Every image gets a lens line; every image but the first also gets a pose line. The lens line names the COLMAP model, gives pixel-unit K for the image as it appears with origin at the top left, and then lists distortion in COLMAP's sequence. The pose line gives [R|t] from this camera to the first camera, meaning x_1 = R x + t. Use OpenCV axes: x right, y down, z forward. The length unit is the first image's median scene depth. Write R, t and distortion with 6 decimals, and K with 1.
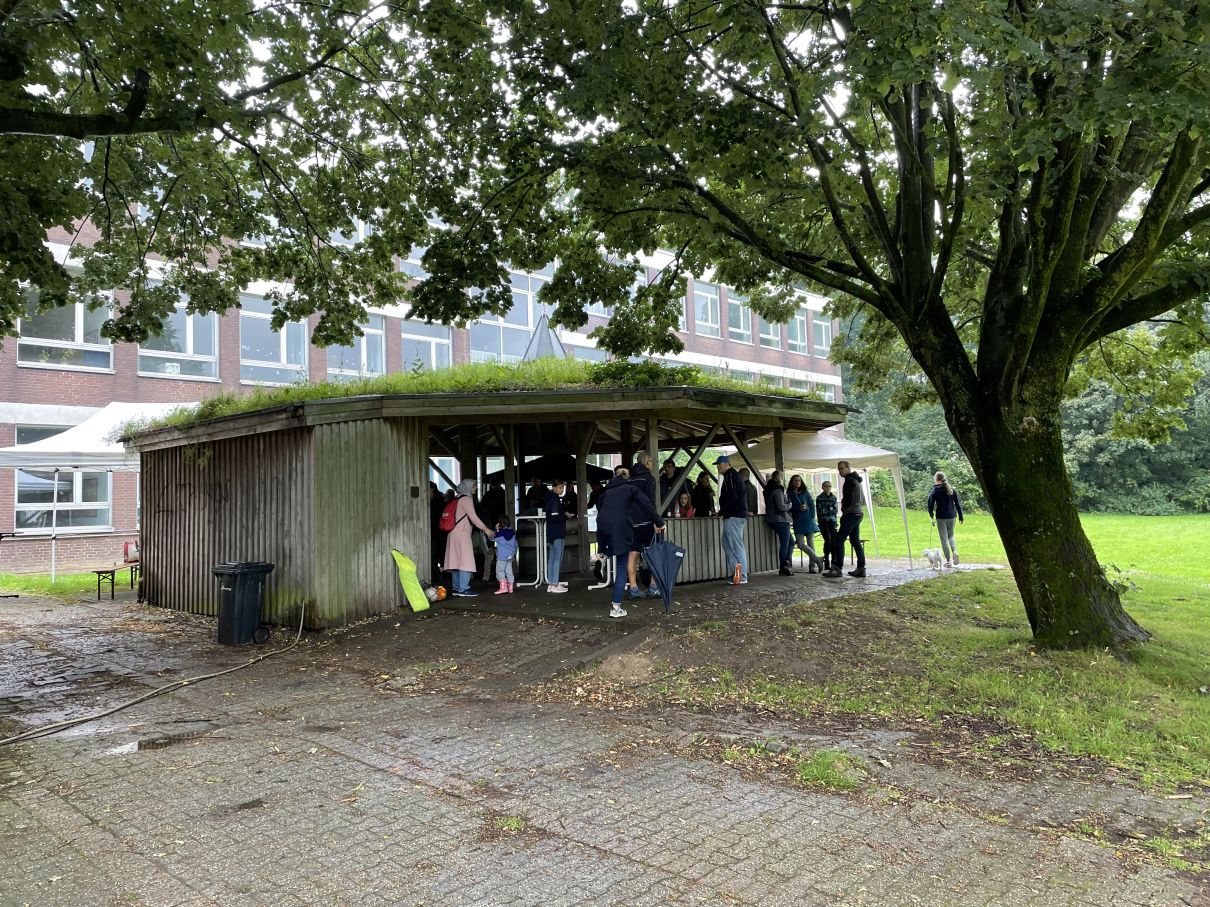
lens RADIAL K [[914.5, 0, 601.3], [0, 914.5, 438.8], [0, 0, 1]] dist [0.048459, -0.010187]
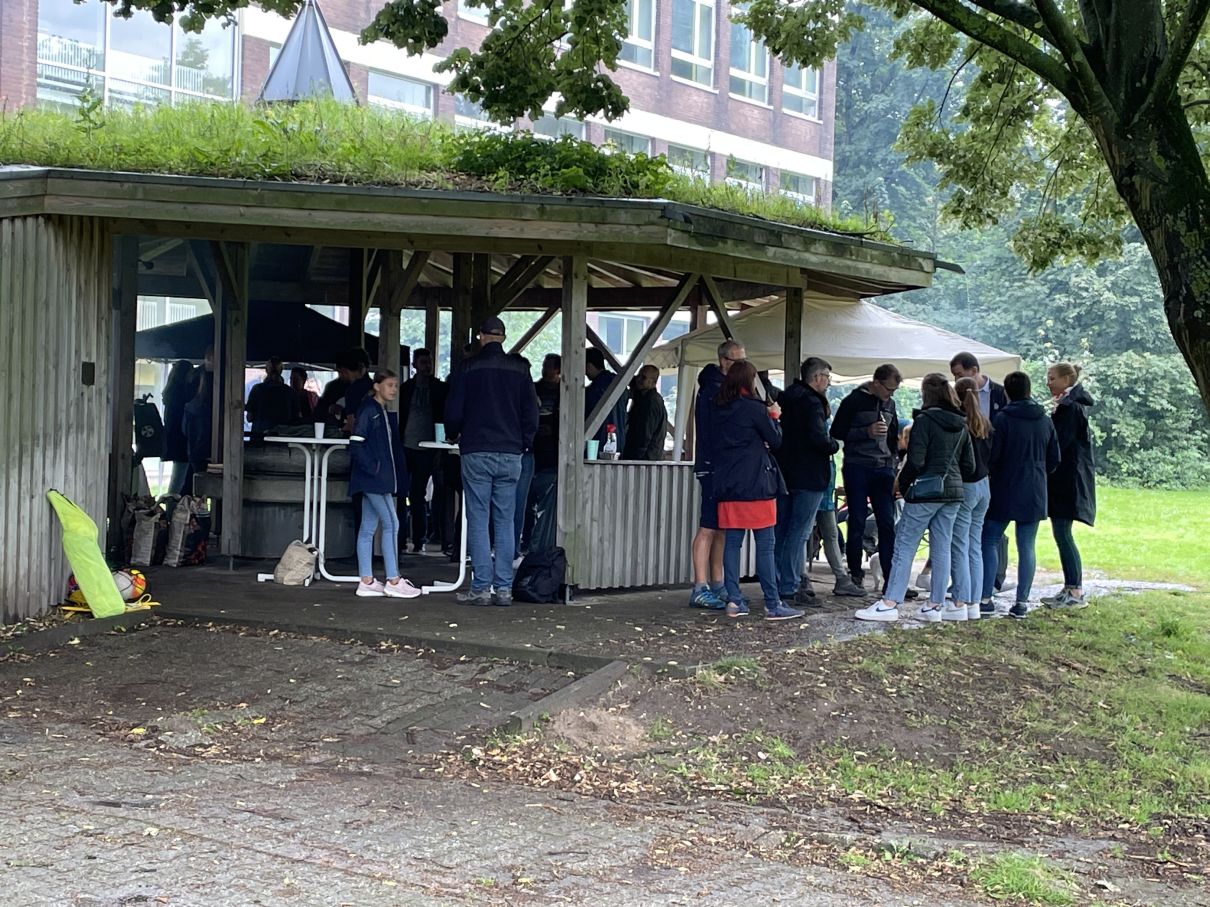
lens RADIAL K [[2193.8, 0, 603.9], [0, 2193.8, 459.0], [0, 0, 1]] dist [0.111047, 0.000000]
pose [[0.981410, 0.060605, 0.182104, -0.140304], [-0.076826, 0.993552, 0.083381, -0.013616], [-0.175877, -0.095821, 0.979738, -0.173379]]
